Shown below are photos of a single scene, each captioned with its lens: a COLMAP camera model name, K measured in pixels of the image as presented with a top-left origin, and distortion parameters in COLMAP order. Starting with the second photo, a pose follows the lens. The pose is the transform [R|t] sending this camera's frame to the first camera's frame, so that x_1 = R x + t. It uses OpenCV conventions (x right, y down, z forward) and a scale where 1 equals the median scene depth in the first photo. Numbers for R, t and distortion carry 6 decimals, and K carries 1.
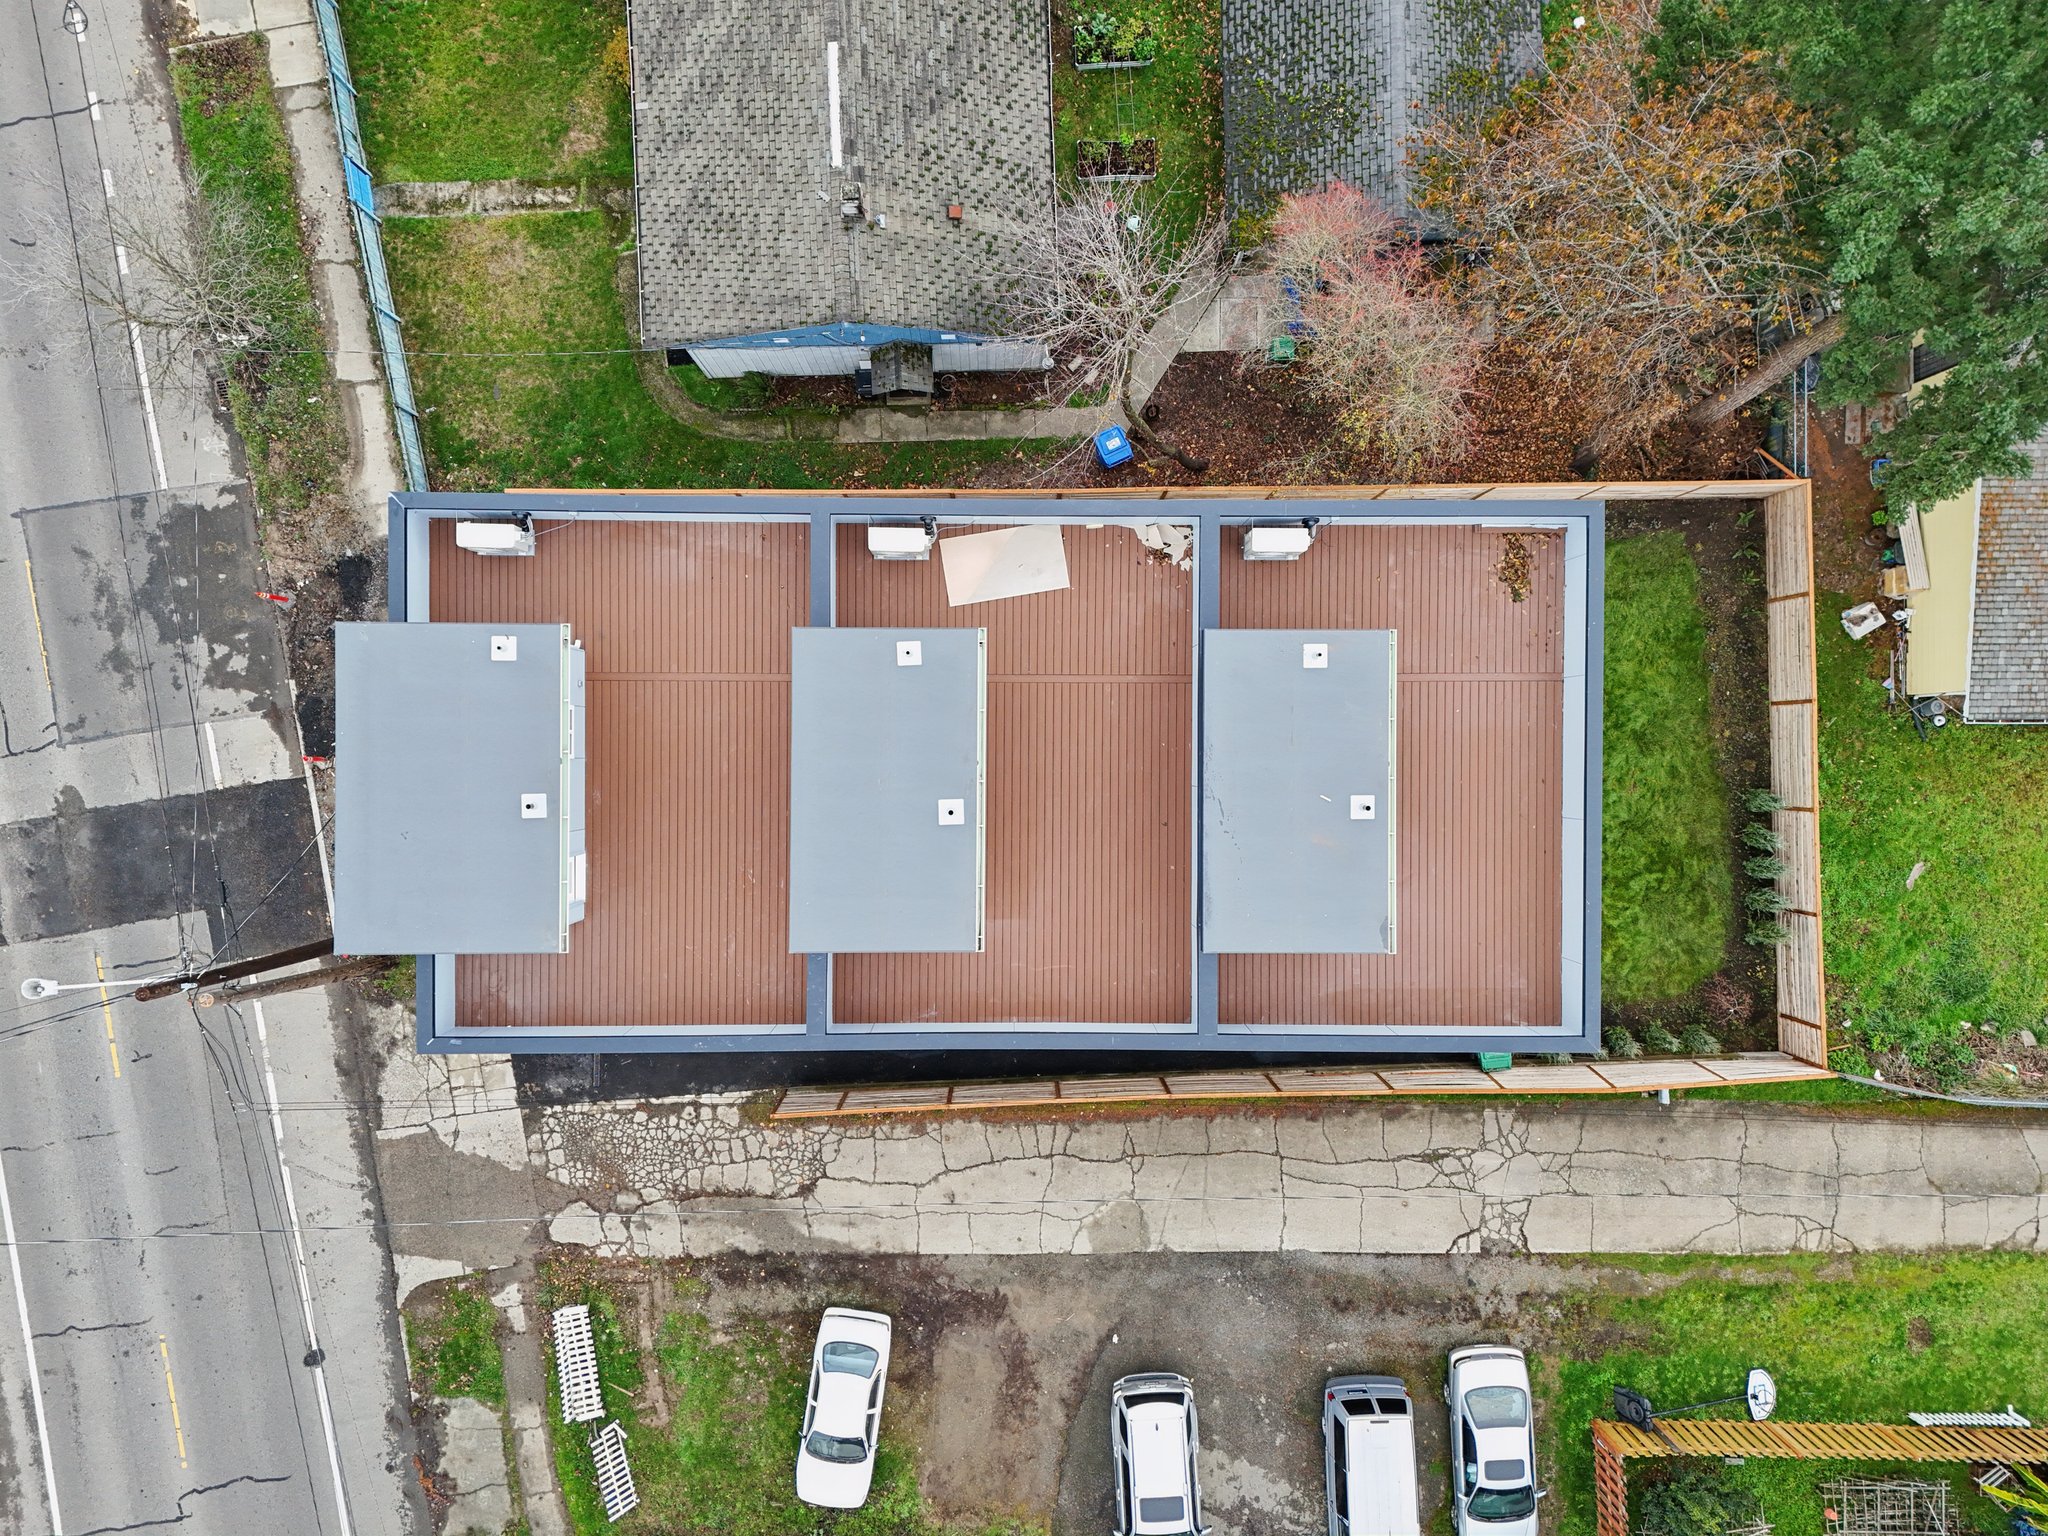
lens RADIAL K [[1495.0, 0, 1026.3], [0, 1495.0, 764.3], [0, 0, 1]] dist [0.087093, -0.079969]
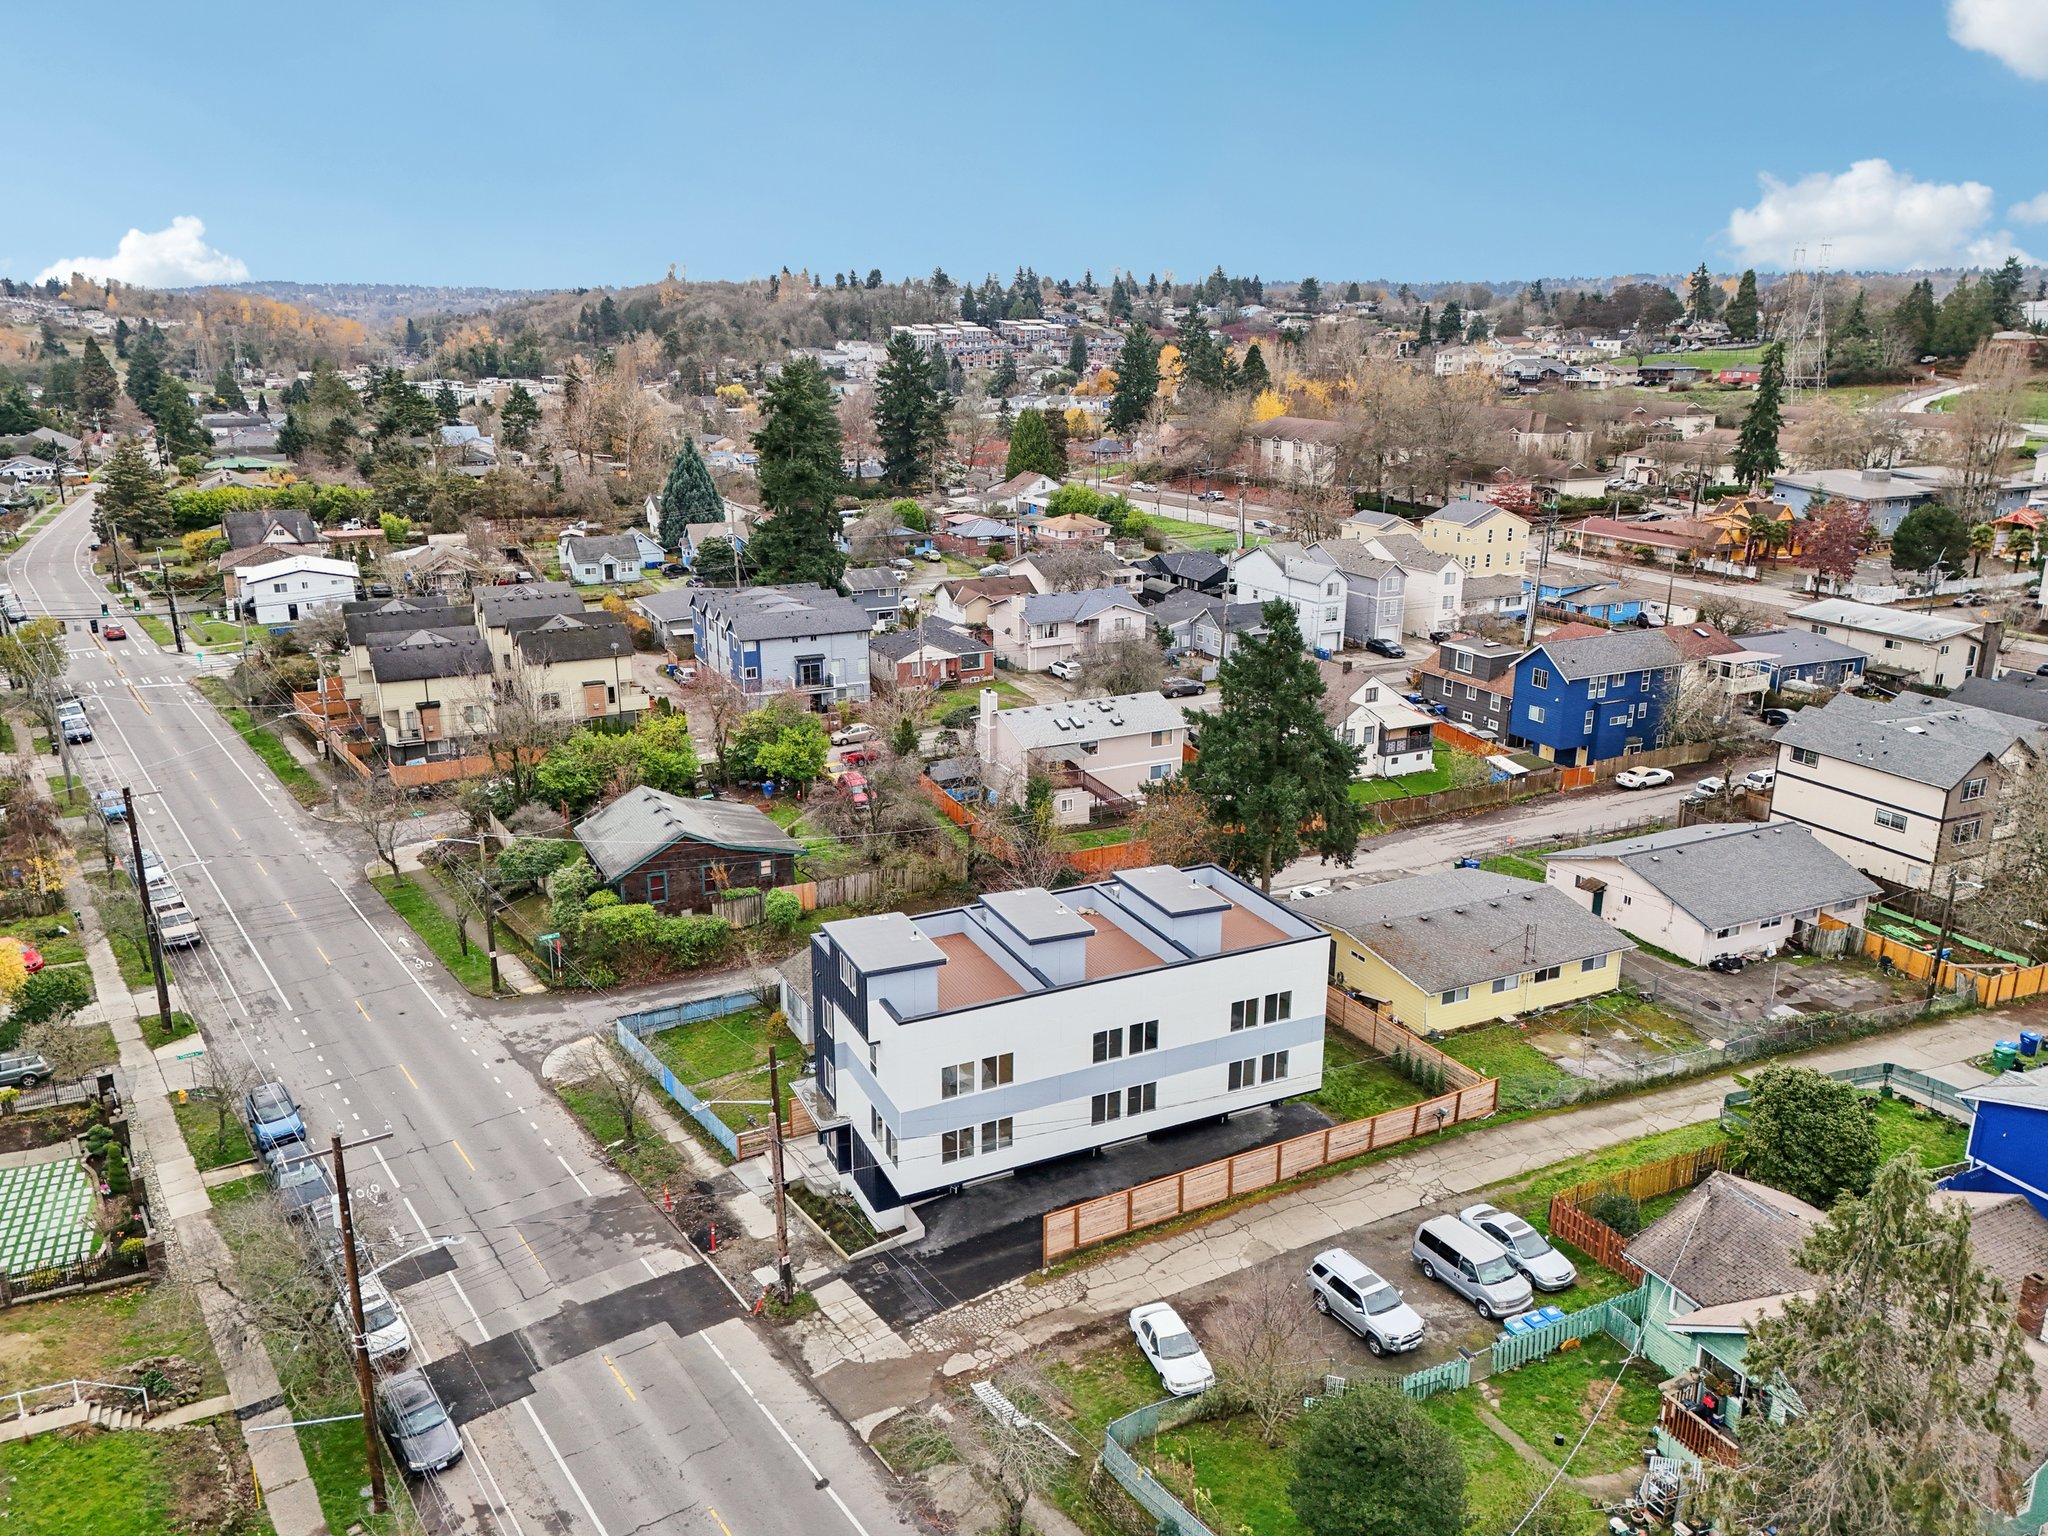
lens RADIAL K [[1503.3, 0, 1024.0], [0, 1503.3, 768.0], [0, 0, 1]] dist [0.079145, -0.069604]
pose [[0.900493, -0.140508, 0.411546, -0.773814], [0.434570, 0.255528, -0.863629, 1.479718], [0.016185, 0.956537, 0.291162, -0.007567]]
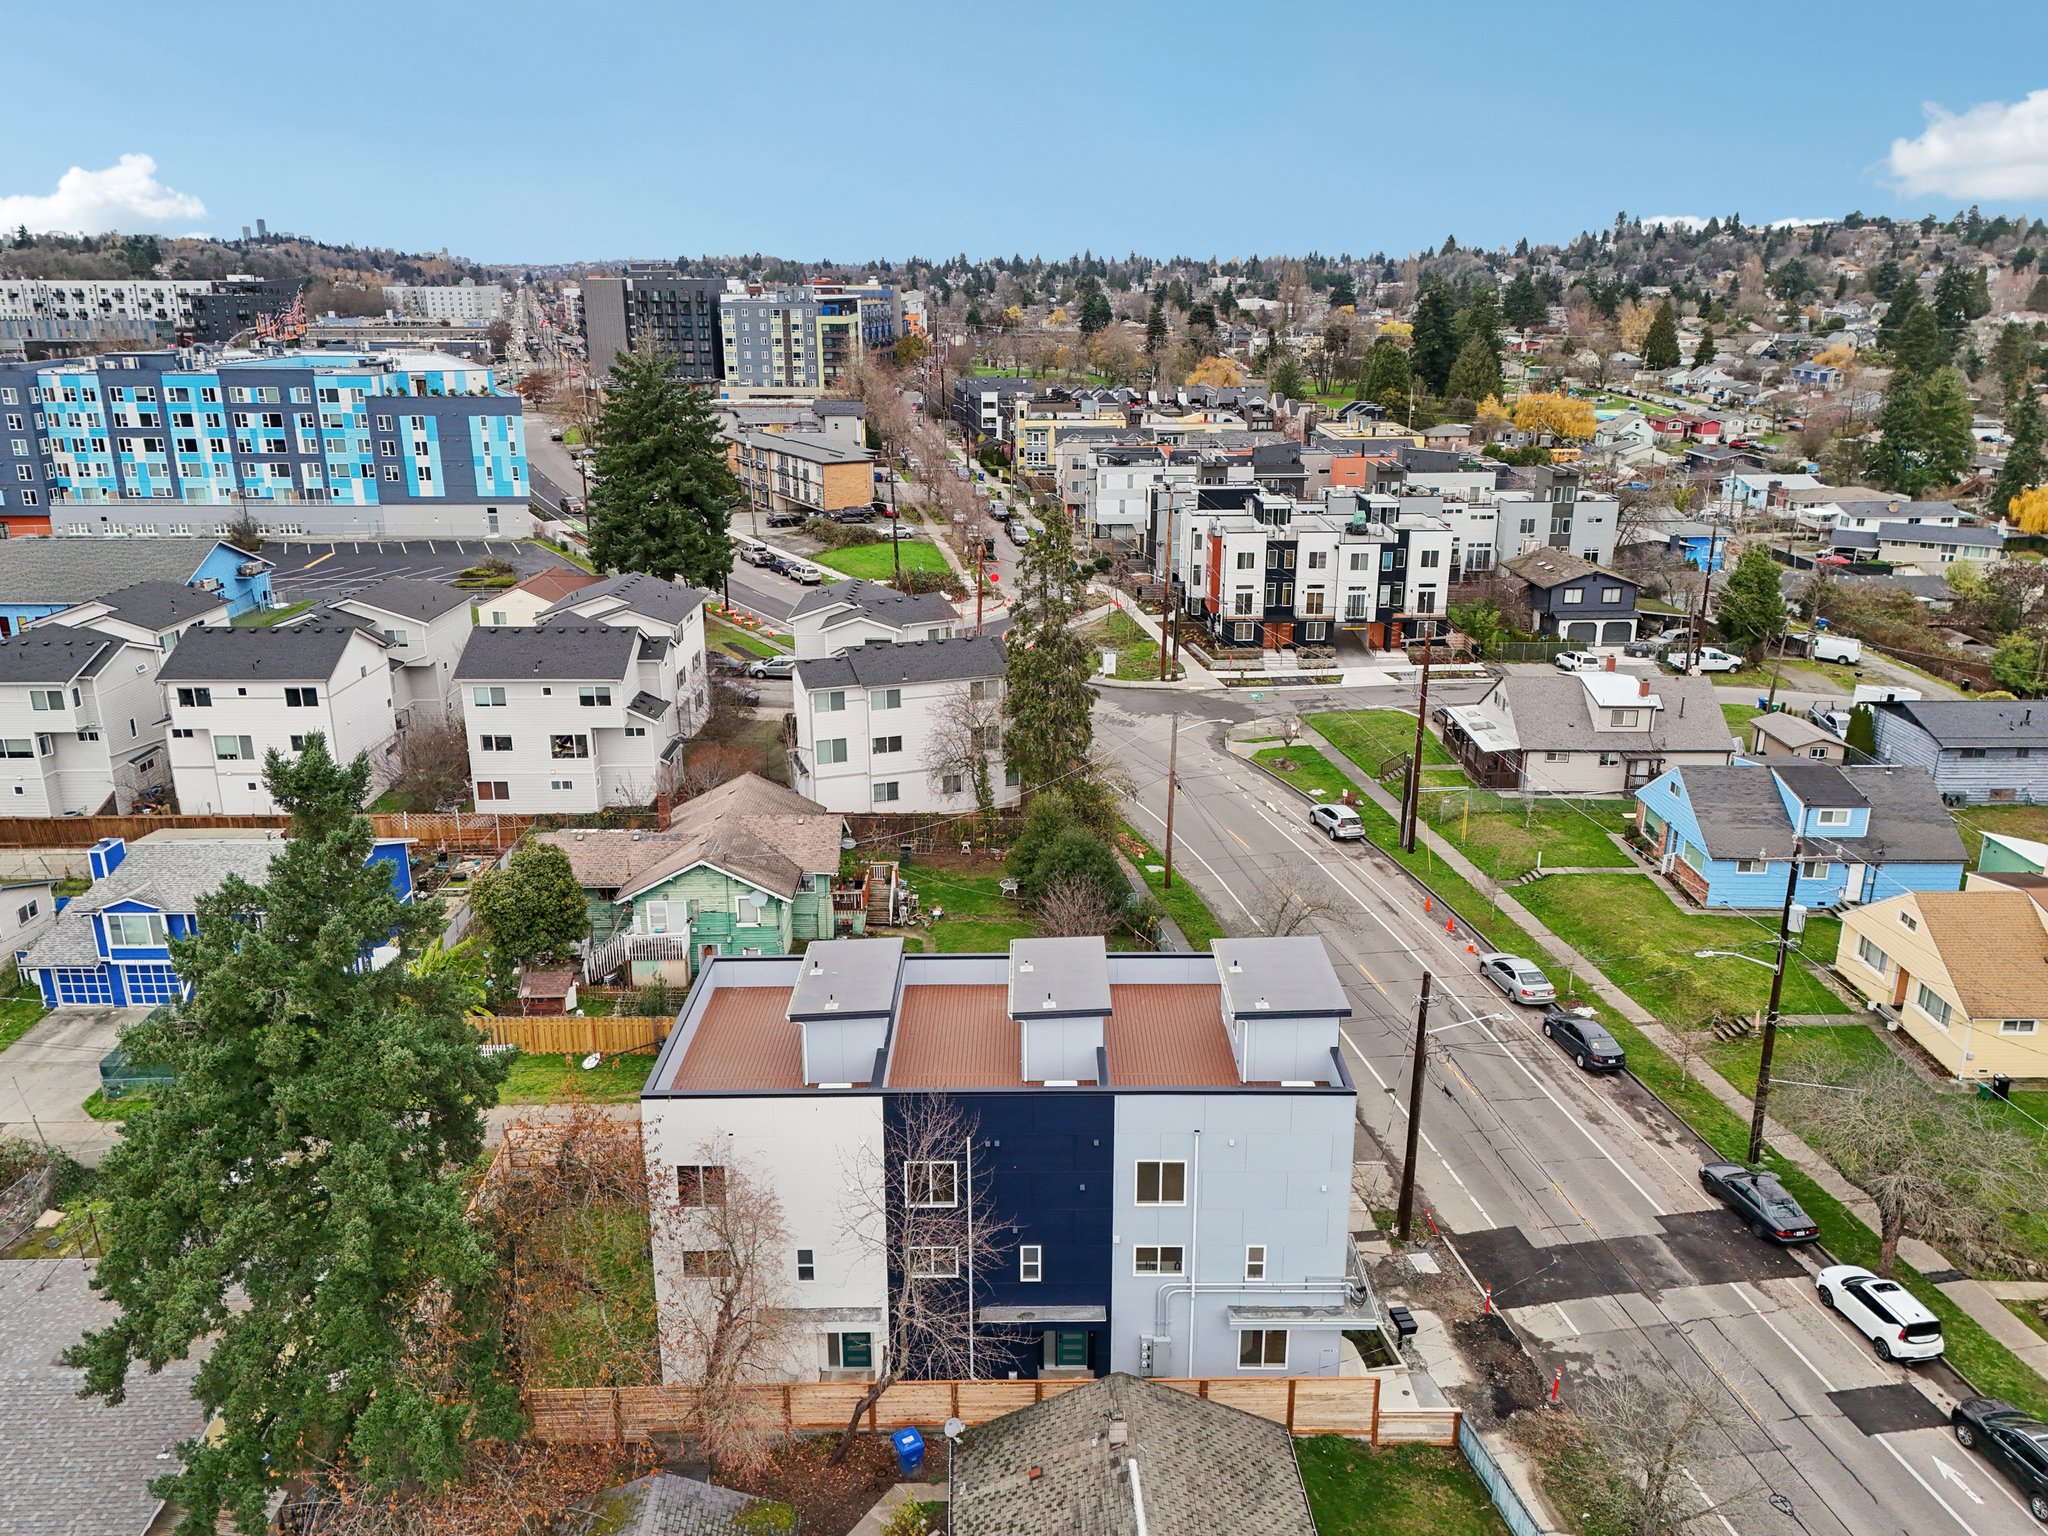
lens RADIAL K [[1503.3, 0, 1024.0], [0, 1503.3, 768.0], [0, 0, 1]] dist [0.079145, -0.069604]
pose [[-0.999938, -0.009438, -0.005990, -0.024087], [-0.002721, -0.314209, 0.949350, -1.173525], [-0.010842, 0.949307, 0.314164, 0.087106]]
